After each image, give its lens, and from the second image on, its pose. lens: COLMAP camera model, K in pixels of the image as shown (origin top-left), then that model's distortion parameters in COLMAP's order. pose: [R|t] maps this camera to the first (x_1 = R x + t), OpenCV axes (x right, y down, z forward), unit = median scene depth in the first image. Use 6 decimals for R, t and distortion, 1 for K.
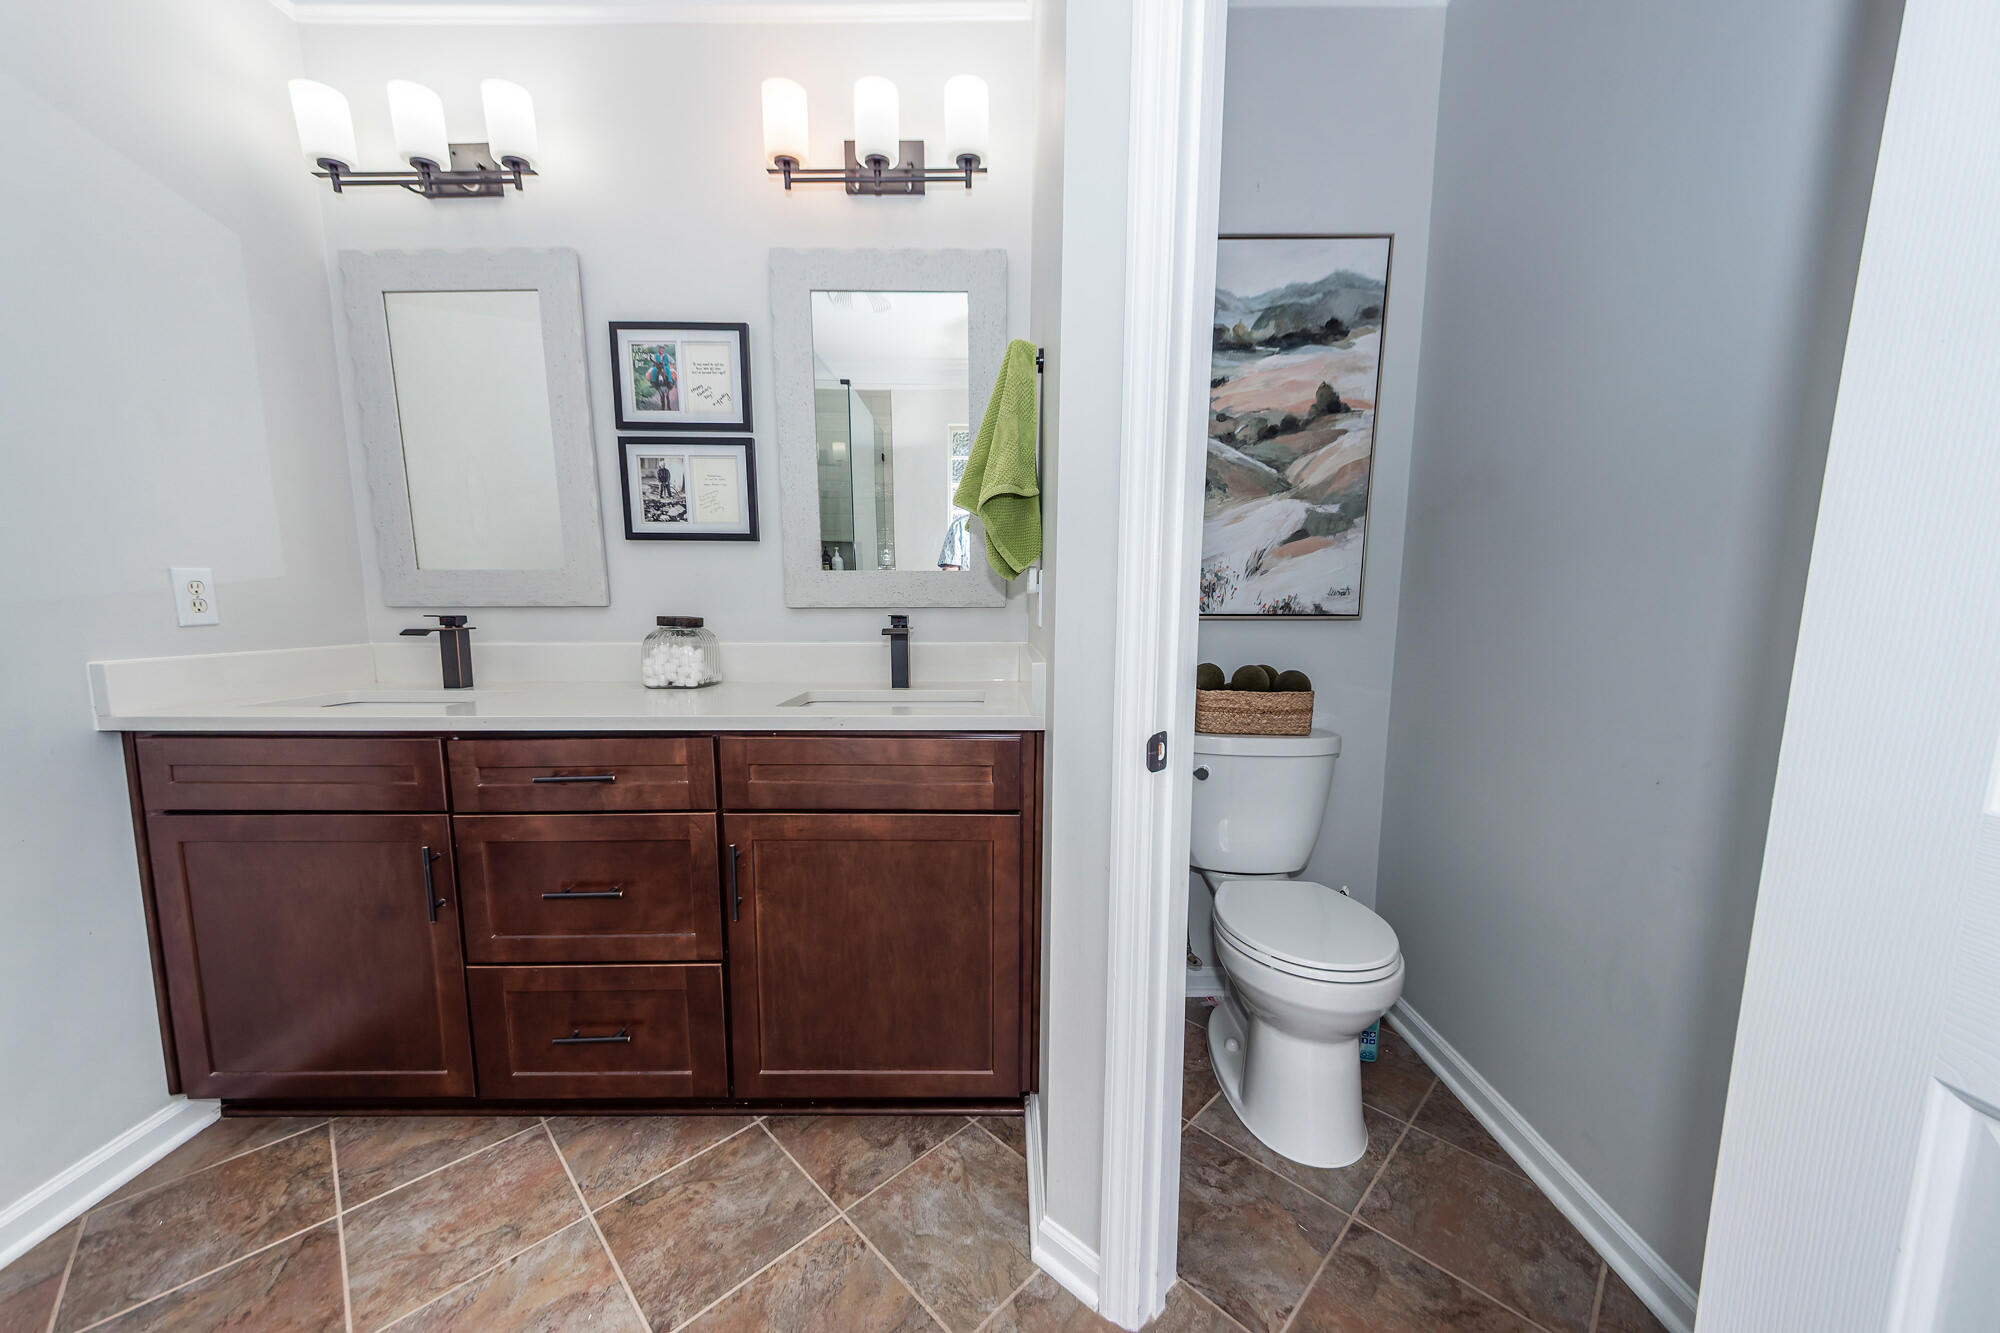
lens RADIAL K [[731.0, 0, 980.6], [0, 731.0, 688.8], [0, 0, 1]] dist [0.020466, -0.004407]
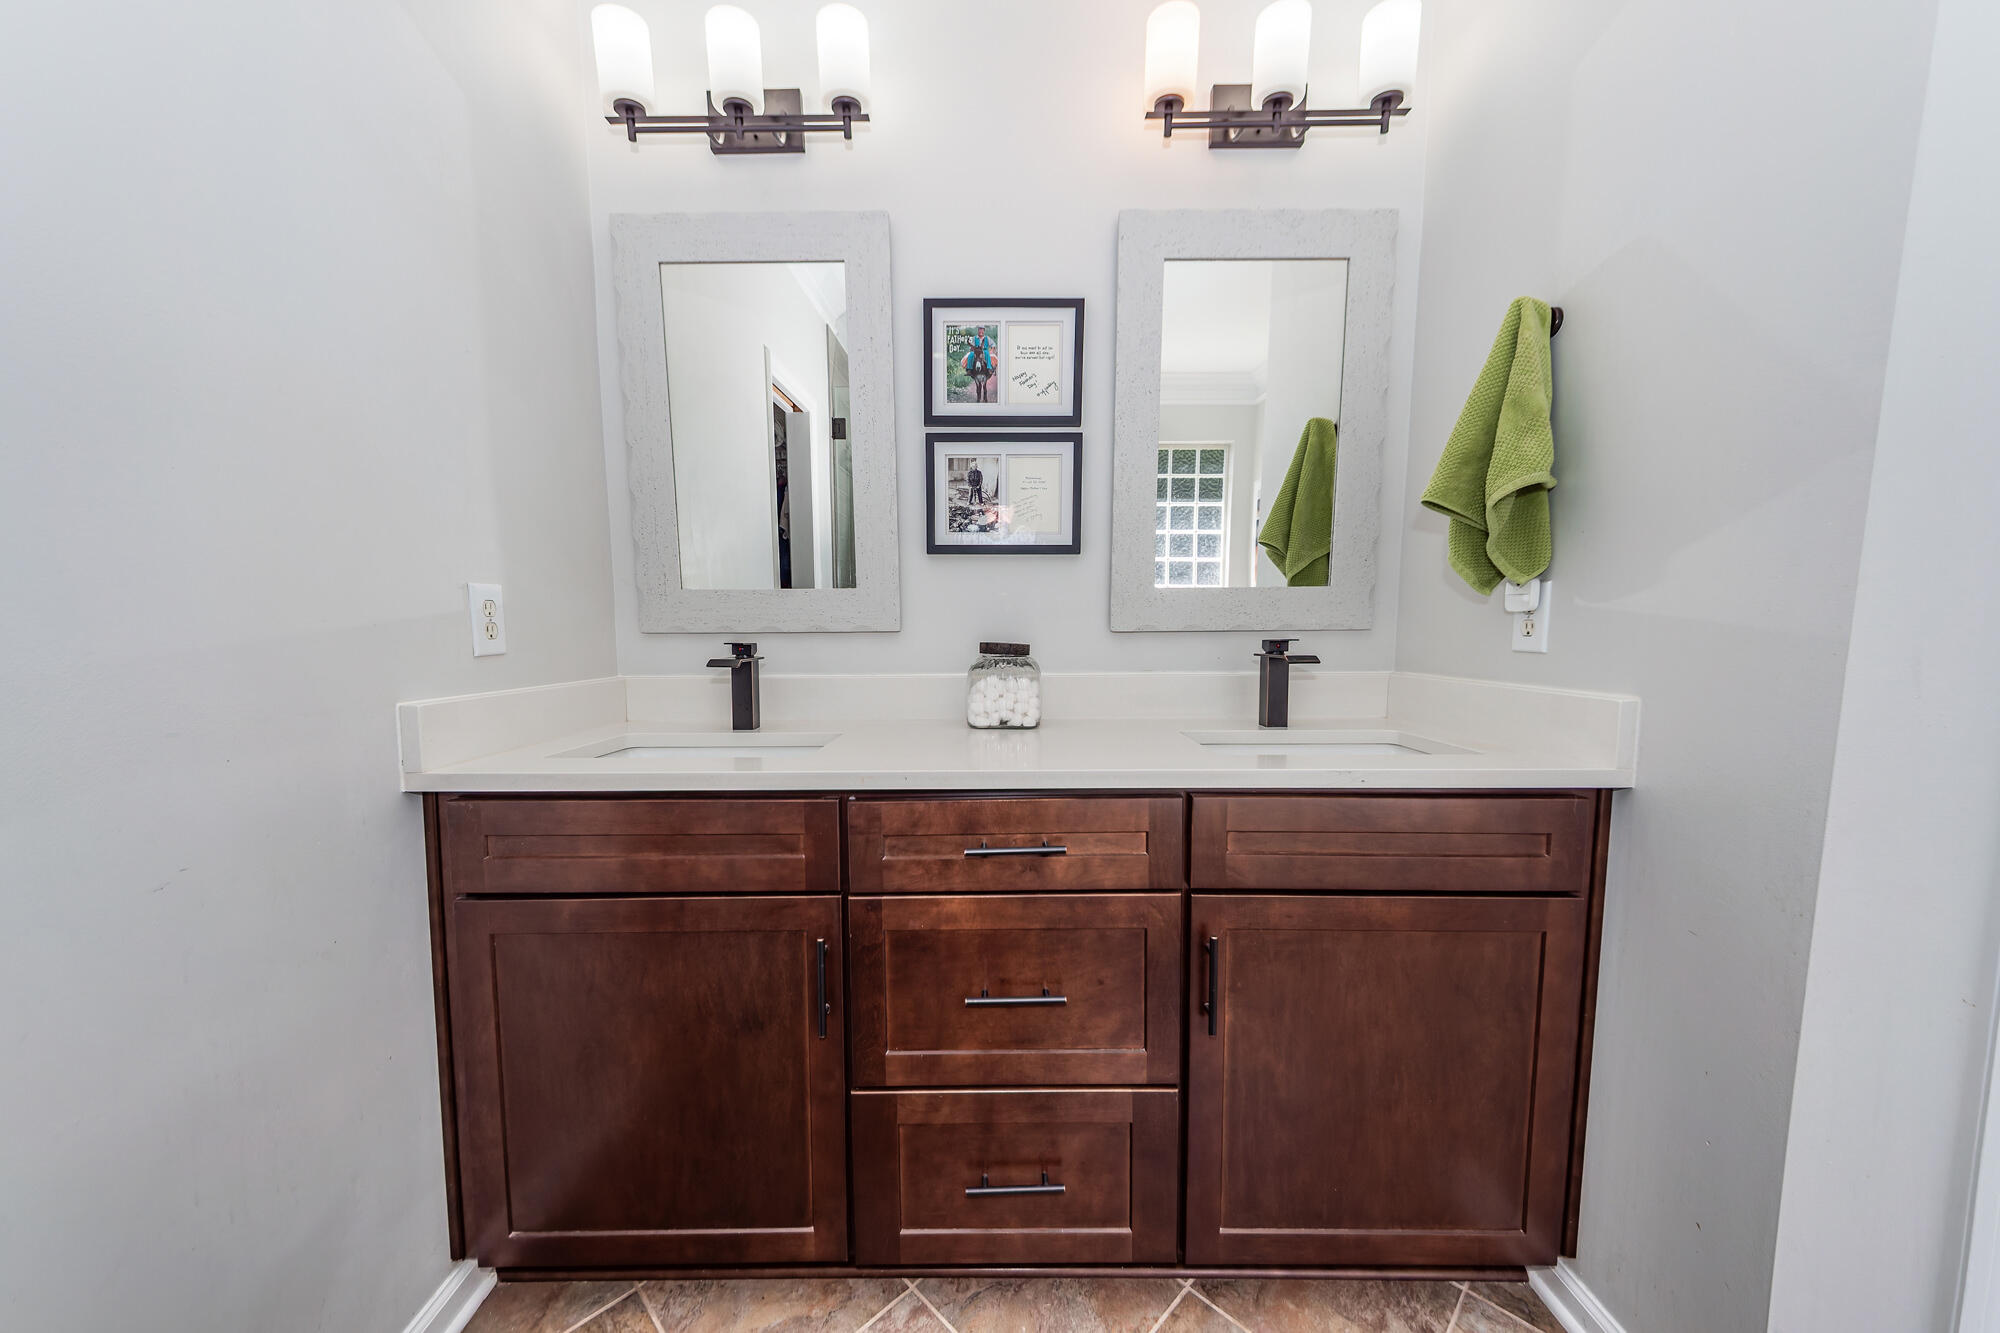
lens RADIAL K [[731.0, 0, 983.4], [0, 731.0, 693.7], [0, 0, 1]] dist [0.020466, -0.004407]
pose [[0.999948, -0.002427, 0.009925, -0.523245], [0.002760, 0.999430, -0.033649, -0.015552], [-0.009838, 0.033675, 0.999384, 0.197564]]
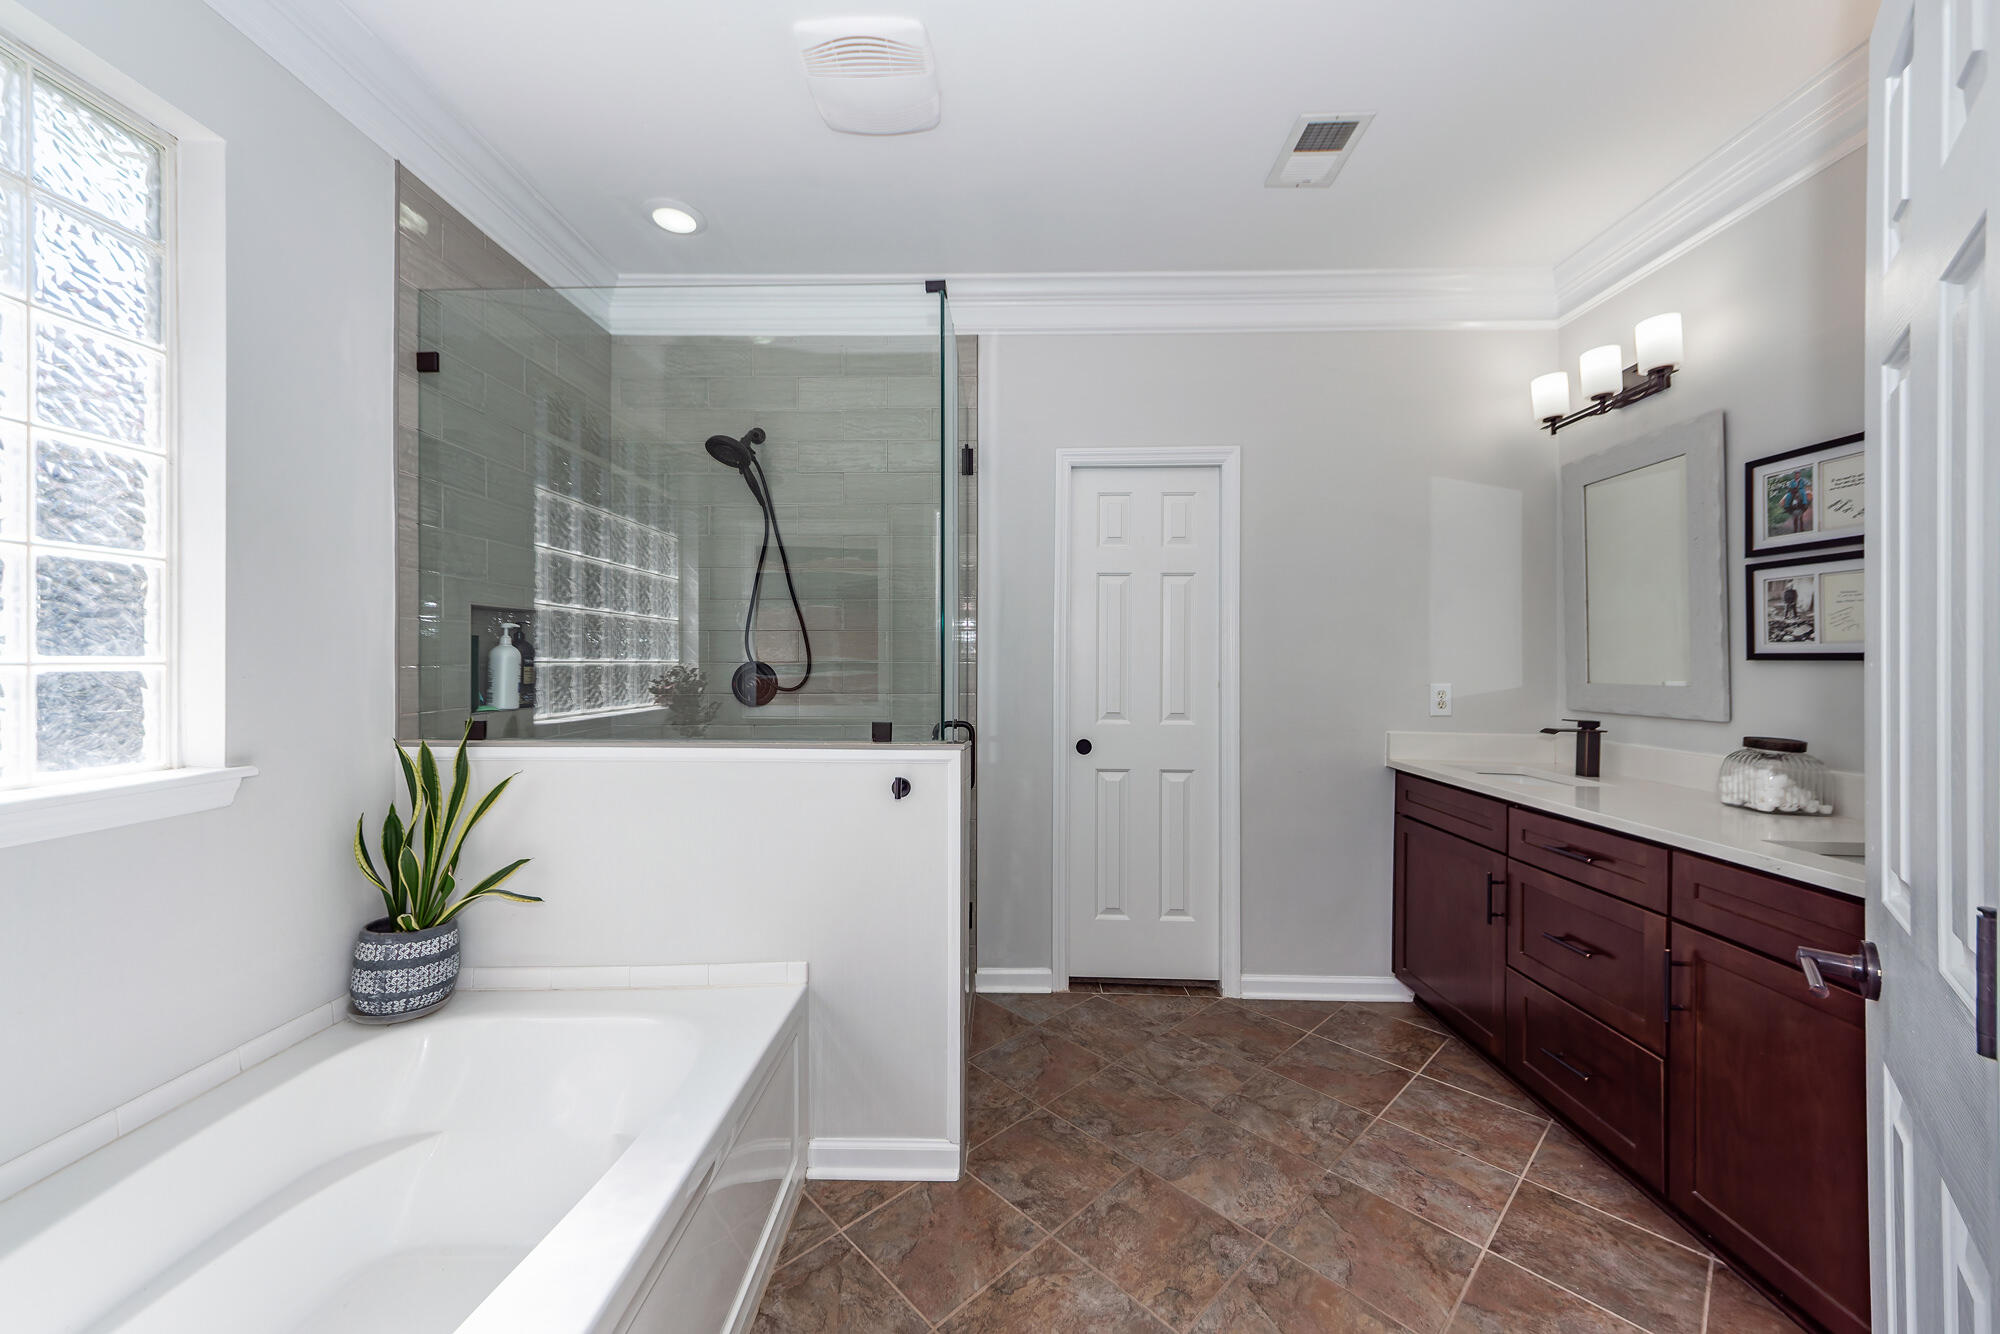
lens RADIAL K [[731.0, 0, 983.7], [0, 731.0, 656.8], [0, 0, 1]] dist [0.020466, -0.004407]
pose [[-0.020023, -0.005280, -0.999786, 0.715685], [-0.136655, 0.990616, -0.002495, -0.072075], [0.990416, 0.136575, -0.020557, -0.051070]]
